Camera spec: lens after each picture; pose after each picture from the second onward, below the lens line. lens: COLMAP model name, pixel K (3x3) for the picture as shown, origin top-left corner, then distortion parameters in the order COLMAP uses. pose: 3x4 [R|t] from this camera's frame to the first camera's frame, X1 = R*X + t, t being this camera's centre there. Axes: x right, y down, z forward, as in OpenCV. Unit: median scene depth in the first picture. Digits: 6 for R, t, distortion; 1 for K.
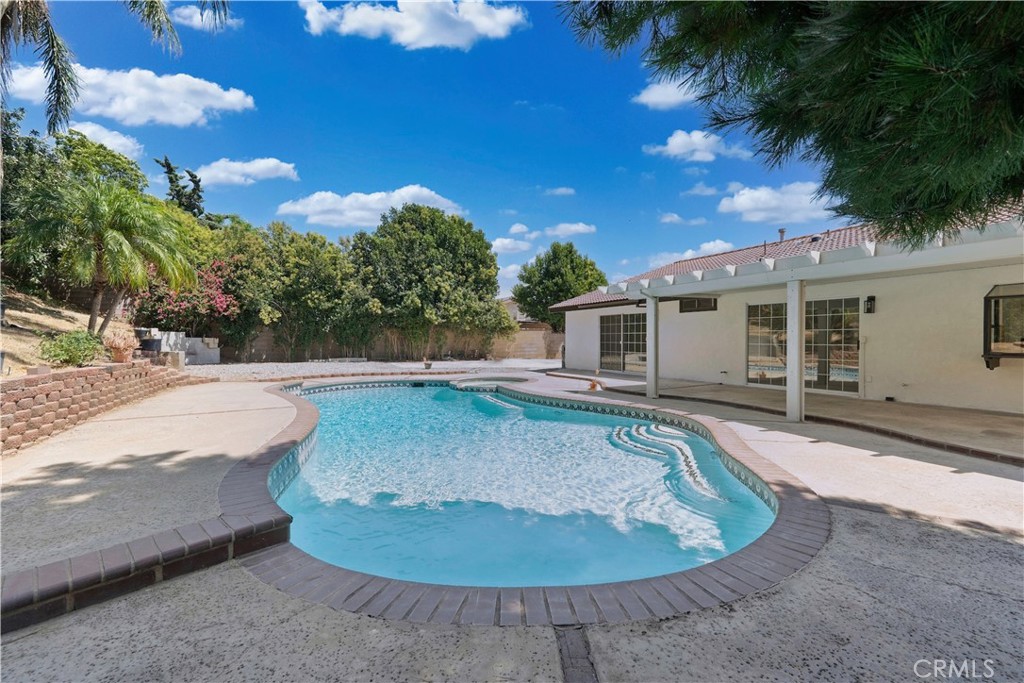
lens RADIAL K [[418.3, 0, 505.3], [0, 418.3, 338.8], [0, 0, 1]] dist [-0.001914, -0.000776]
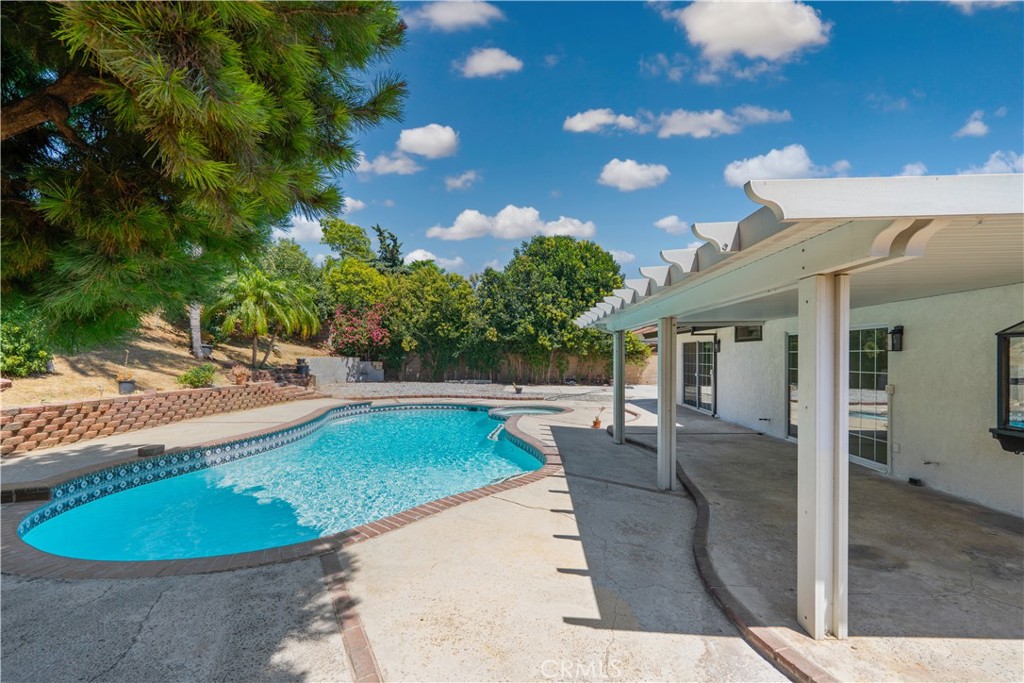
lens RADIAL K [[418.3, 0, 505.8], [0, 418.3, 346.8], [0, 0, 1]] dist [-0.001914, -0.000776]
pose [[0.878660, -0.005621, -0.477414, 0.254164], [-0.006082, 0.999718, -0.022965, -0.019605], [0.477409, 0.023082, 0.878378, 0.037273]]
